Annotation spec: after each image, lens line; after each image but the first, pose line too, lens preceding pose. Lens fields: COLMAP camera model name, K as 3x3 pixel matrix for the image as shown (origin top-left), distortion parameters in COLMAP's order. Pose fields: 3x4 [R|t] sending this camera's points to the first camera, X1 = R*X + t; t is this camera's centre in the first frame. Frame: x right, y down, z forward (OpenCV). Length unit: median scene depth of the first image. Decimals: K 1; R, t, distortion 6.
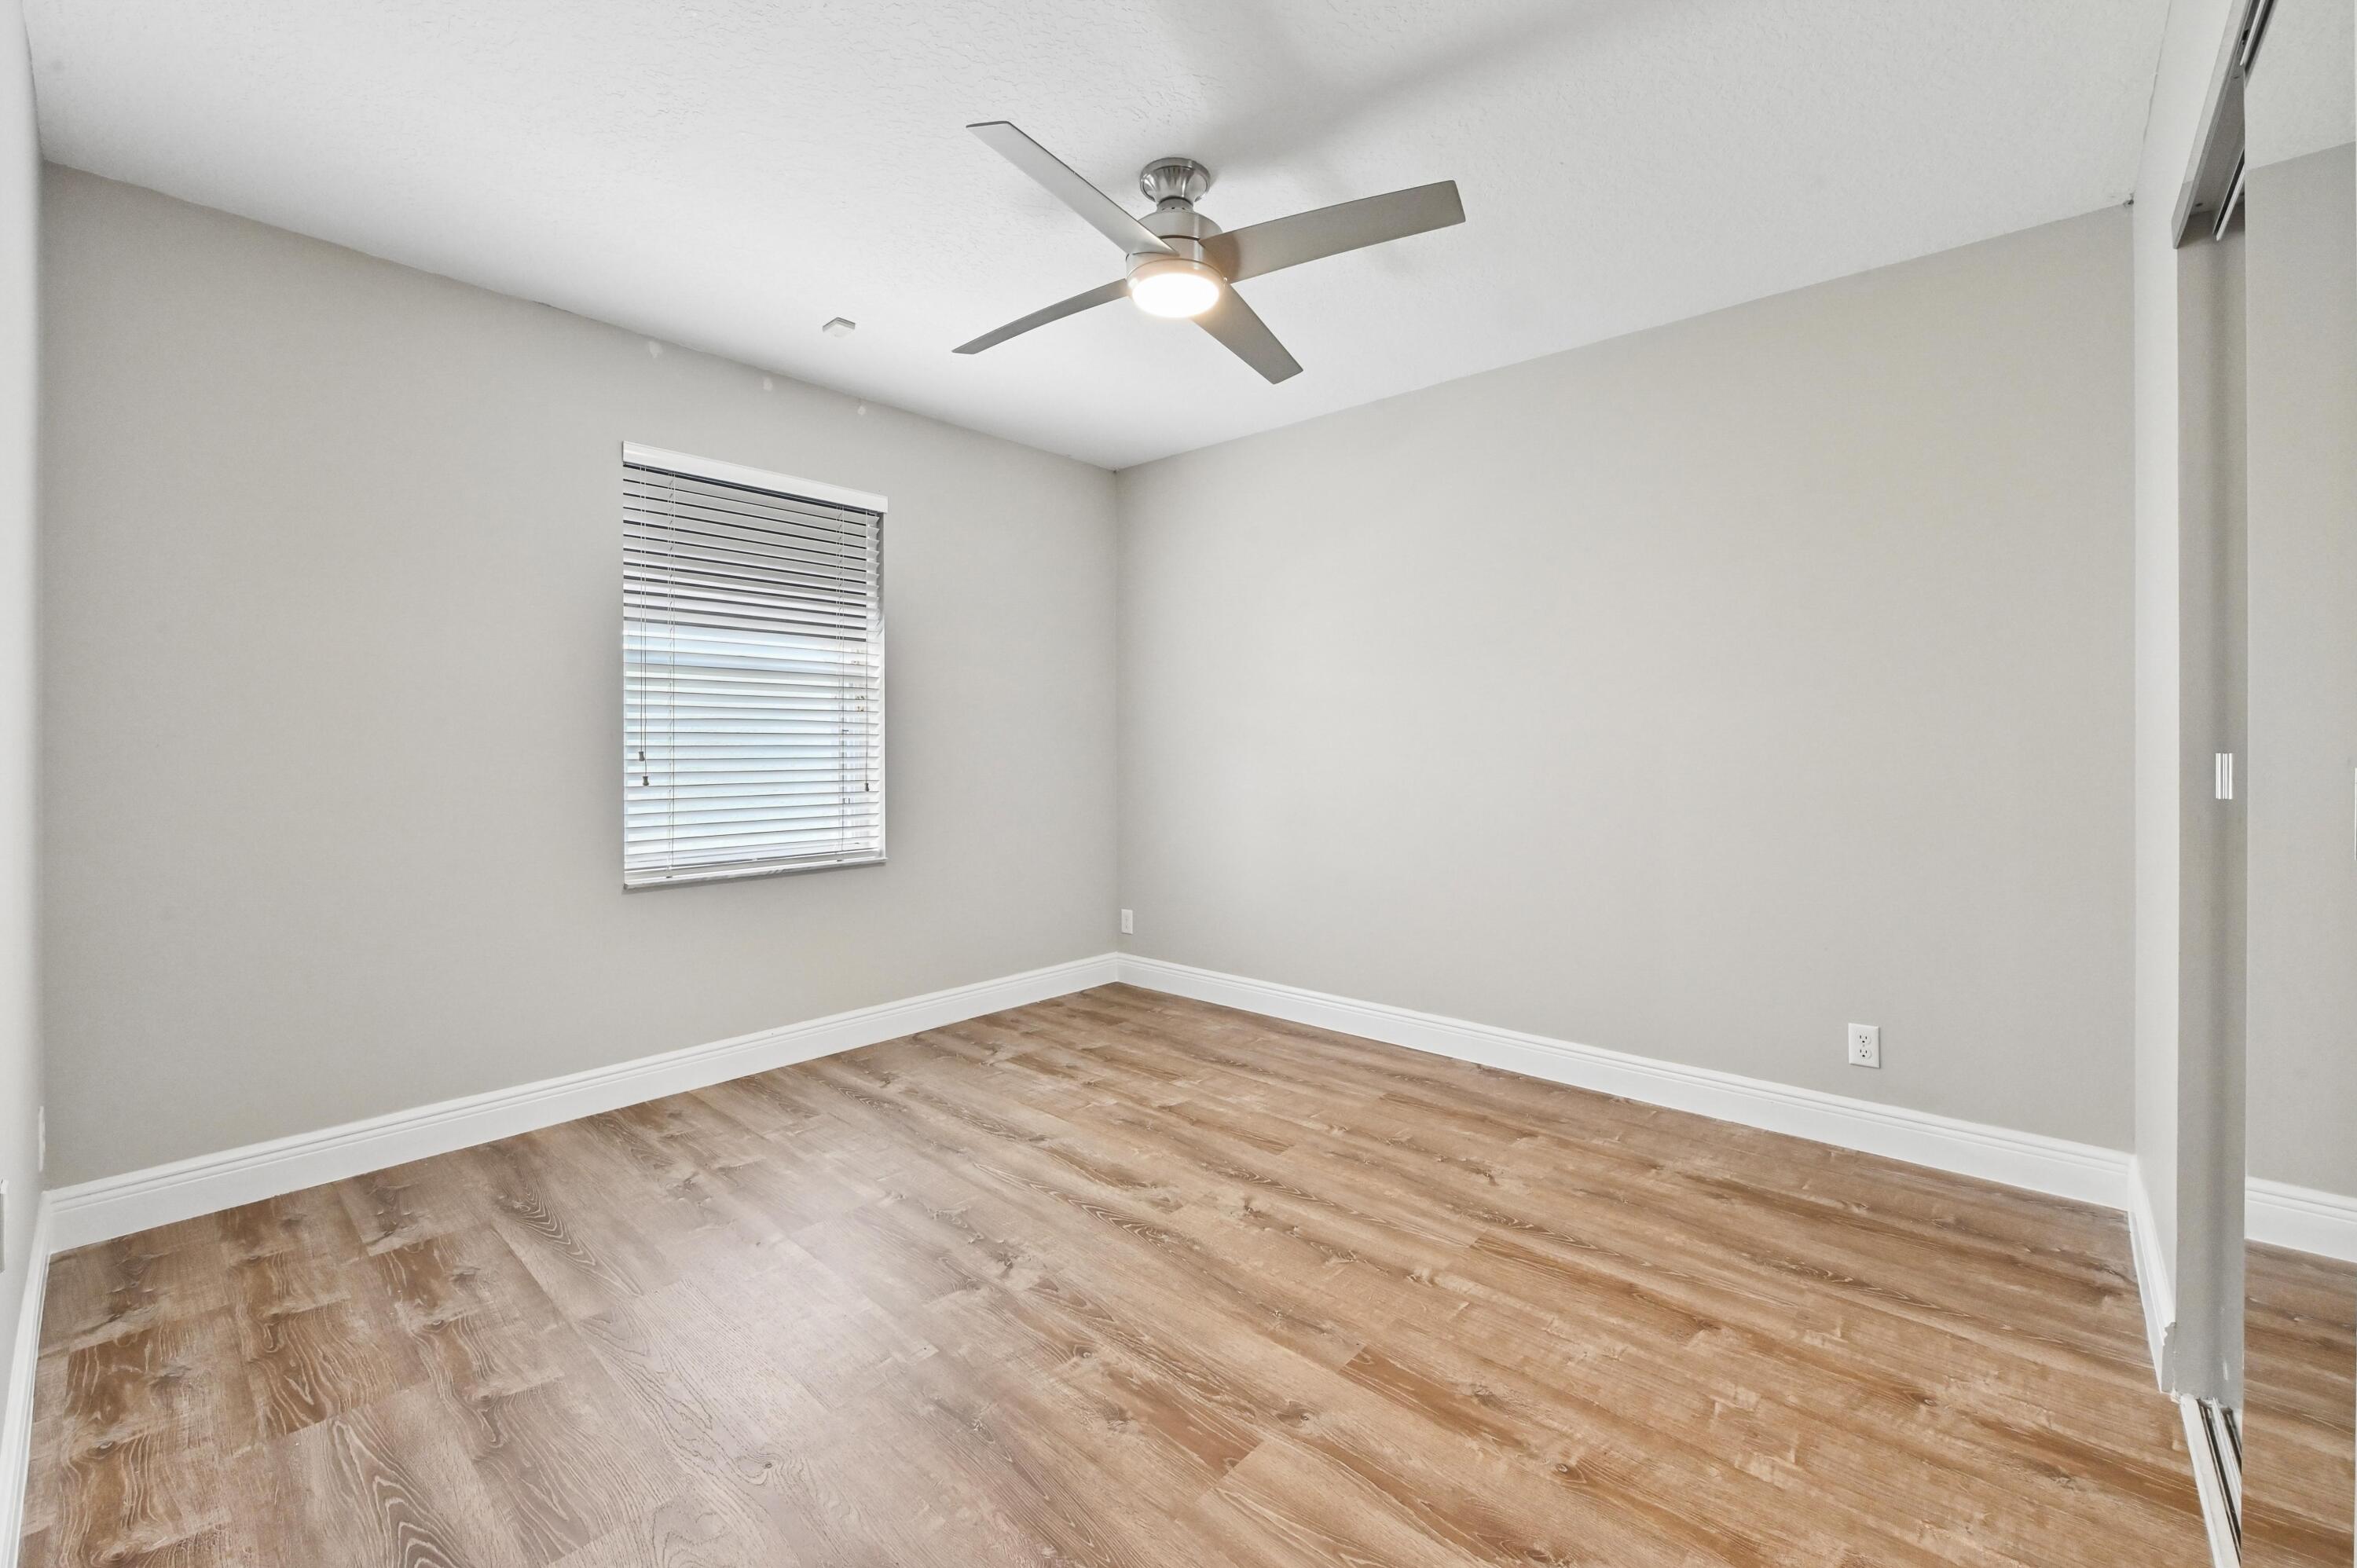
lens RADIAL K [[955.6, 0, 1184.8], [0, 955.6, 770.1], [0, 0, 1]] dist [-0.010006, -0.000164]
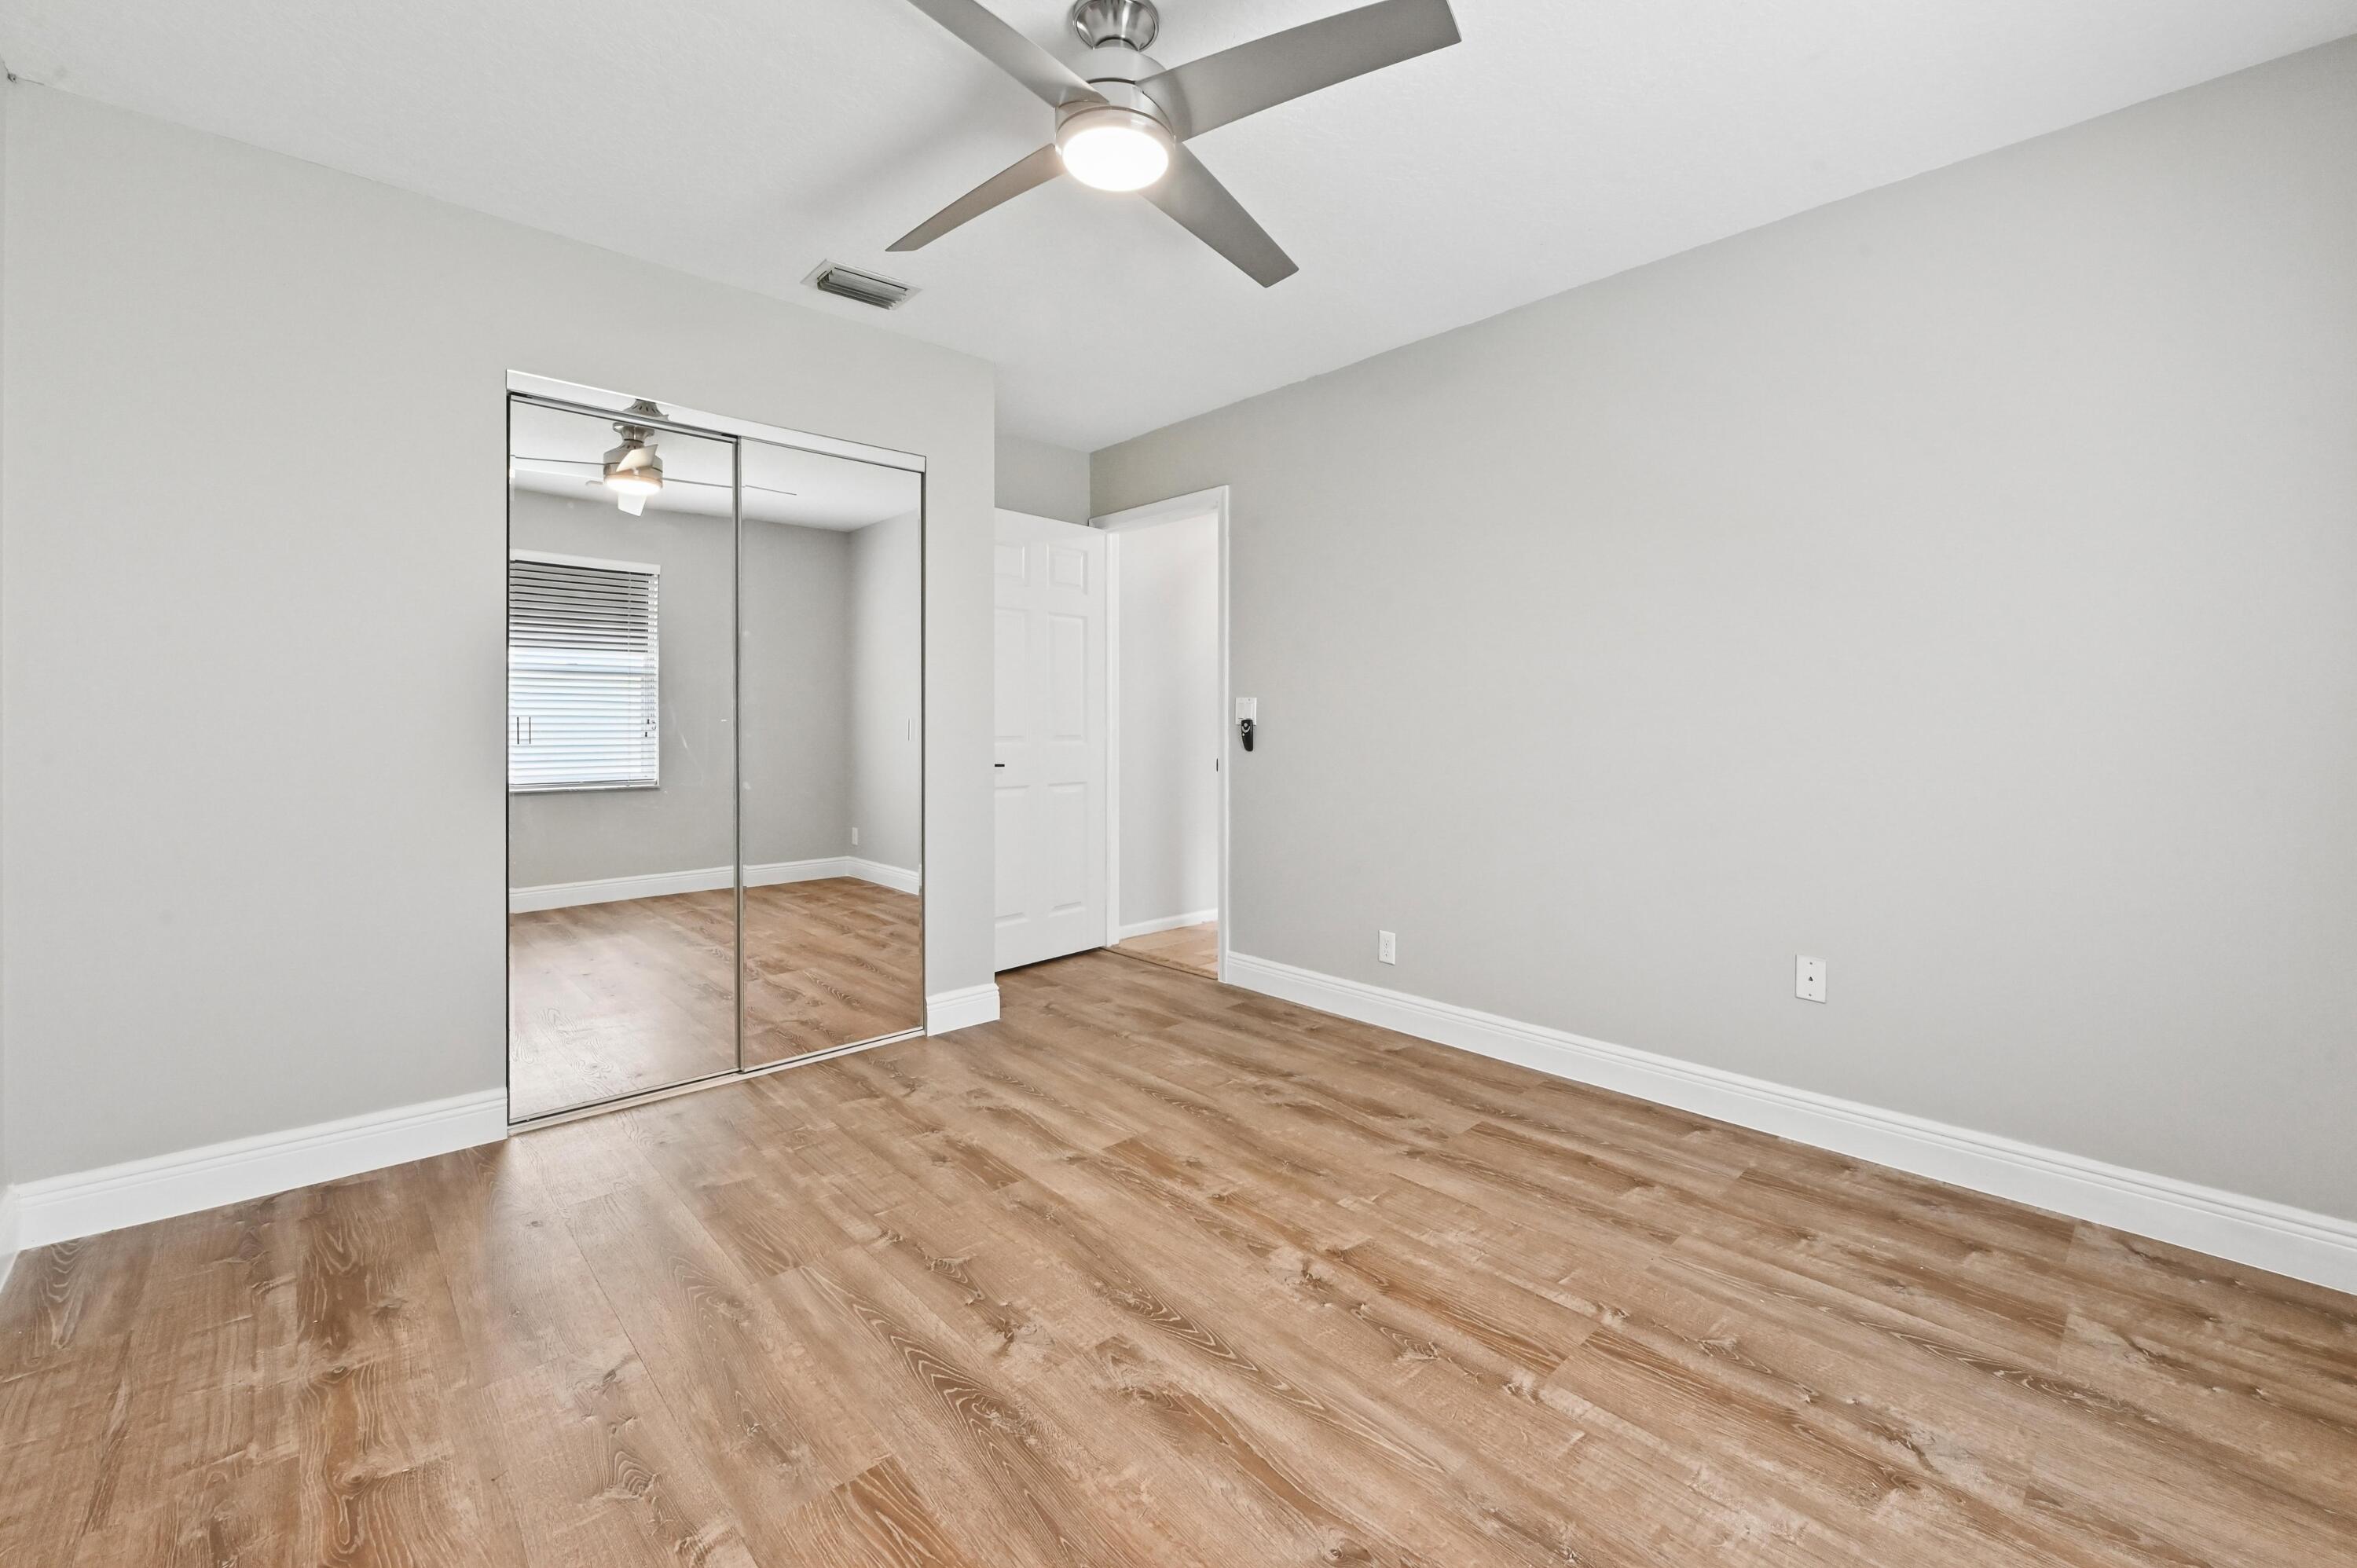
lens RADIAL K [[980.6, 0, 1185.0], [0, 980.6, 704.2], [0, 0, 1]] dist [0.012545, 0.000039]
pose [[-0.995606, 0.001190, 0.093631, -0.161546], [0.002090, 0.999953, 0.009506, -0.041809], [-0.093616, 0.009660, -0.995562, 2.003843]]
